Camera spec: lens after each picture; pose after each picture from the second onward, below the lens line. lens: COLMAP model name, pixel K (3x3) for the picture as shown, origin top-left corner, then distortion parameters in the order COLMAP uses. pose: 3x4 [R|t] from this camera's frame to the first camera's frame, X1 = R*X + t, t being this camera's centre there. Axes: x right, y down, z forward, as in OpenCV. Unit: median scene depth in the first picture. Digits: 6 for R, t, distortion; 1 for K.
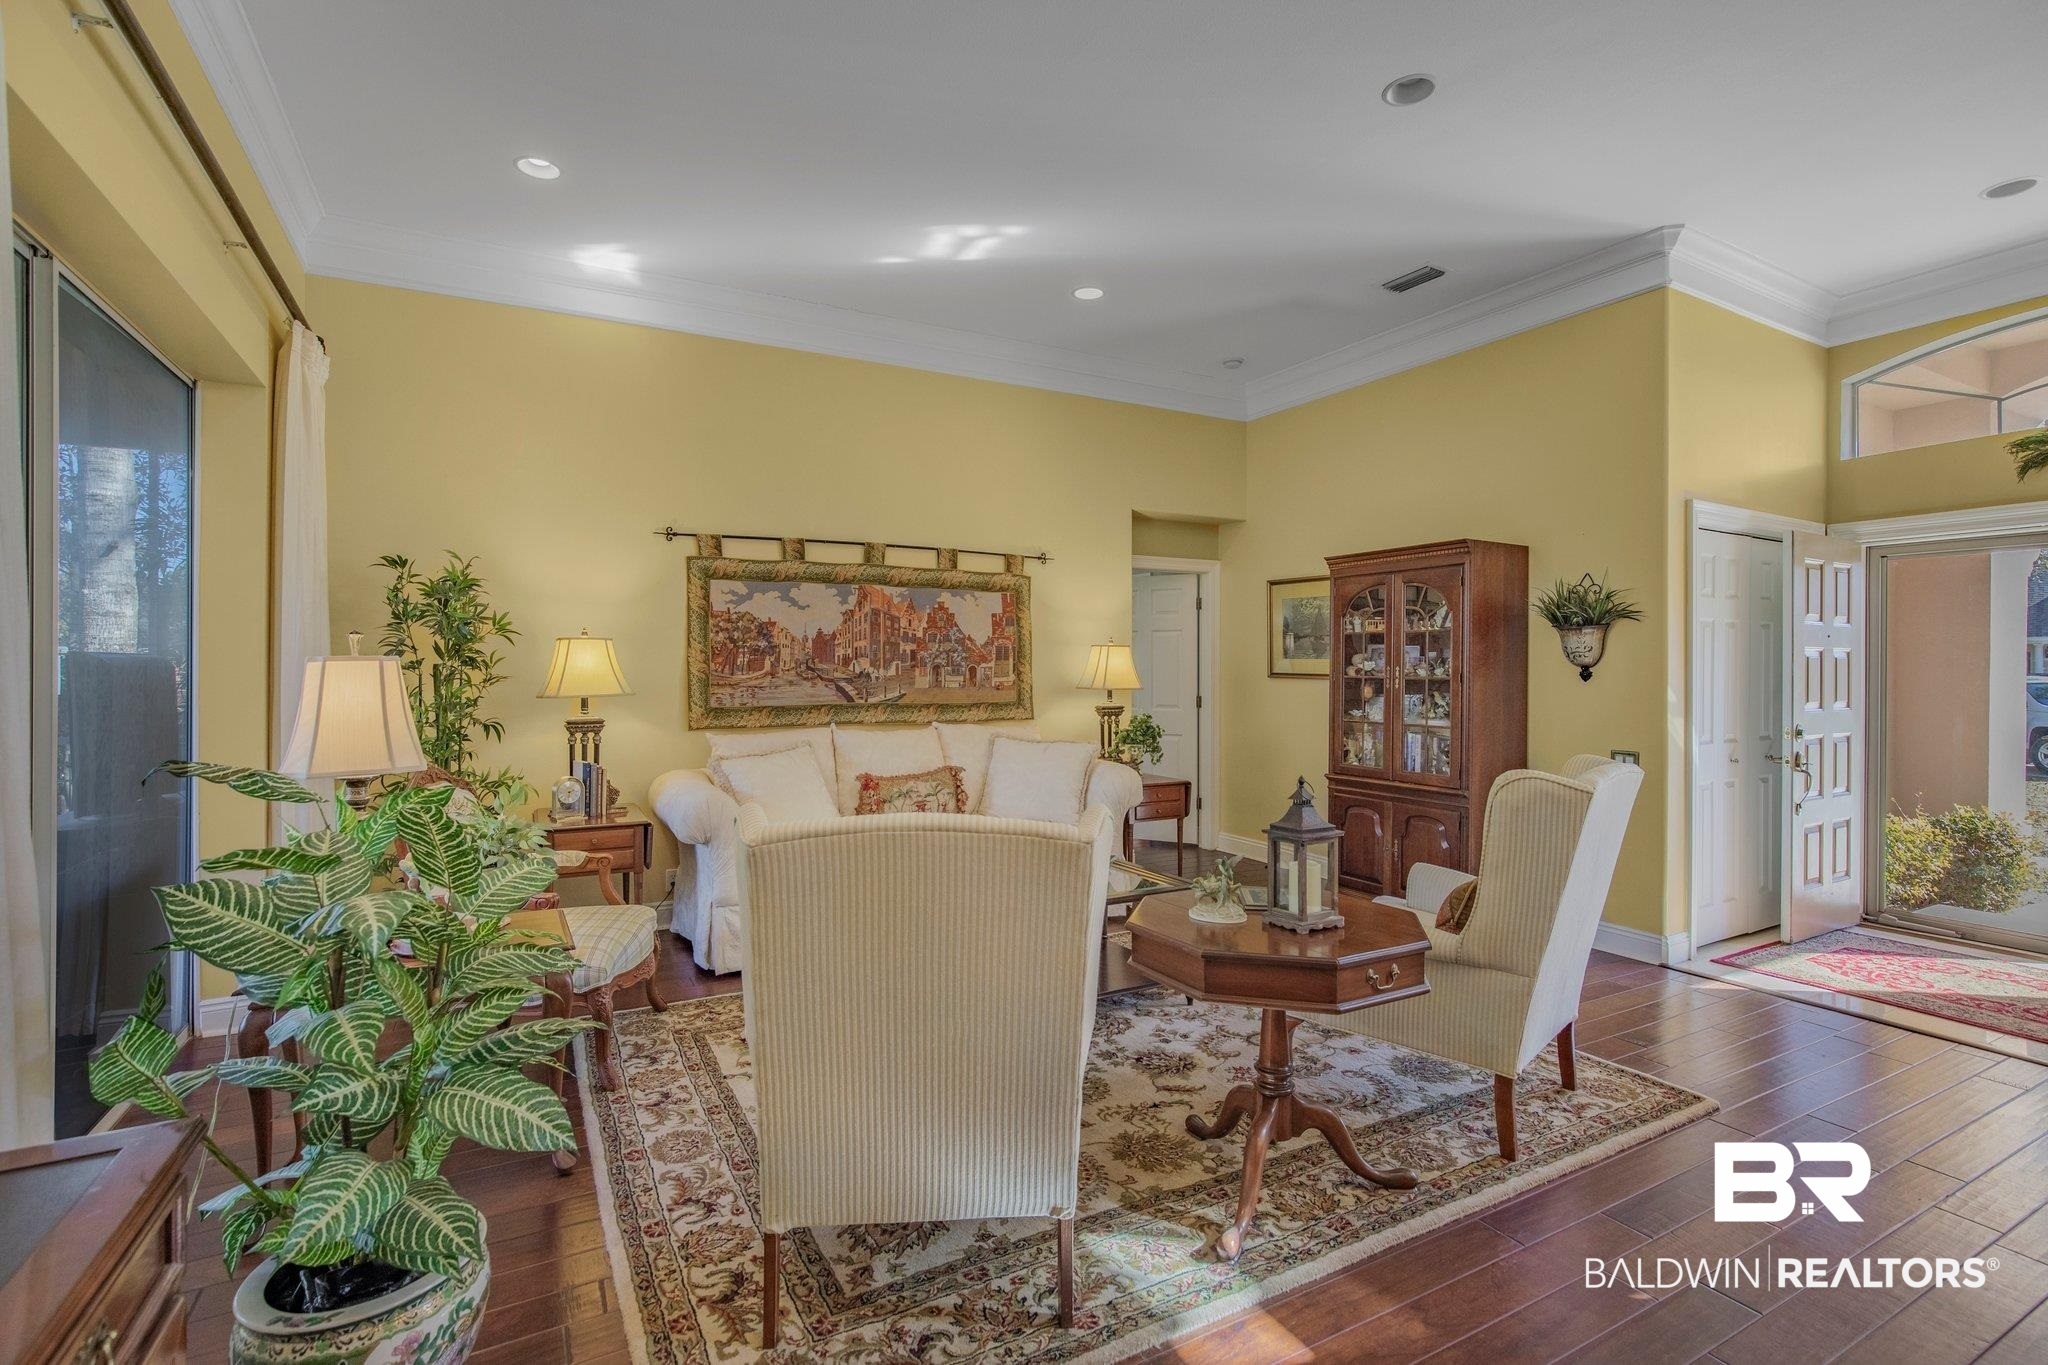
lens RADIAL K [[986.3, 0, 1024.0], [0, 986.3, 682.5], [0, 0, 1]] dist [-0.003748, -0.000457]
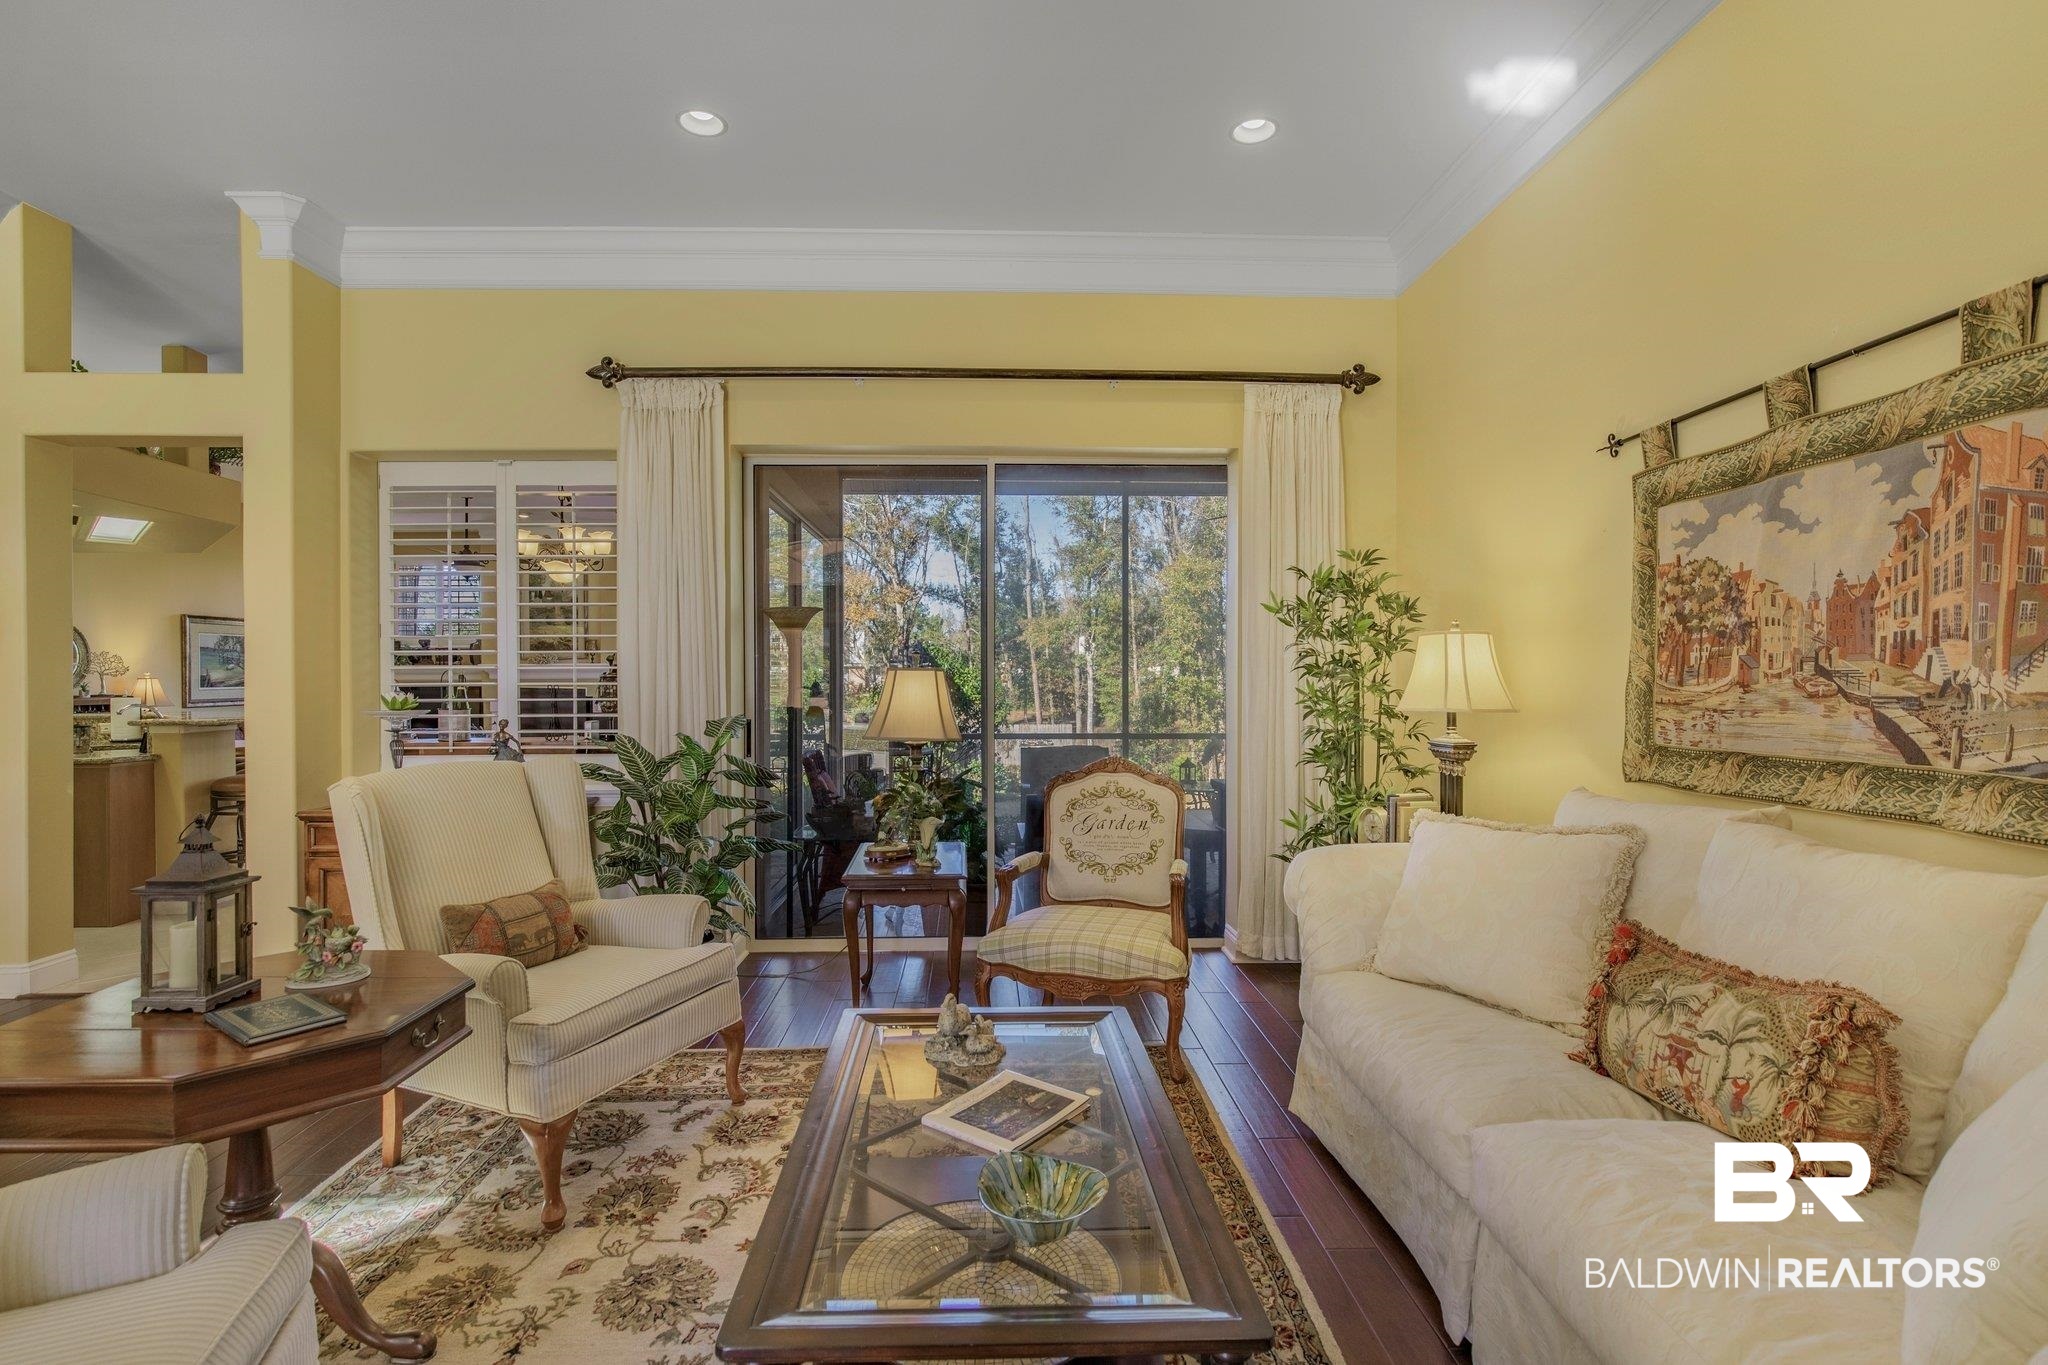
lens RADIAL K [[986.3, 0, 1024.0], [0, 986.3, 682.5], [0, 0, 1]] dist [-0.003748, -0.000457]
pose [[-0.472678, 0.008174, -0.881197, 0.310599], [-0.007014, 0.999890, 0.013037, -0.012830], [0.881207, 0.012343, -0.472569, 0.912842]]
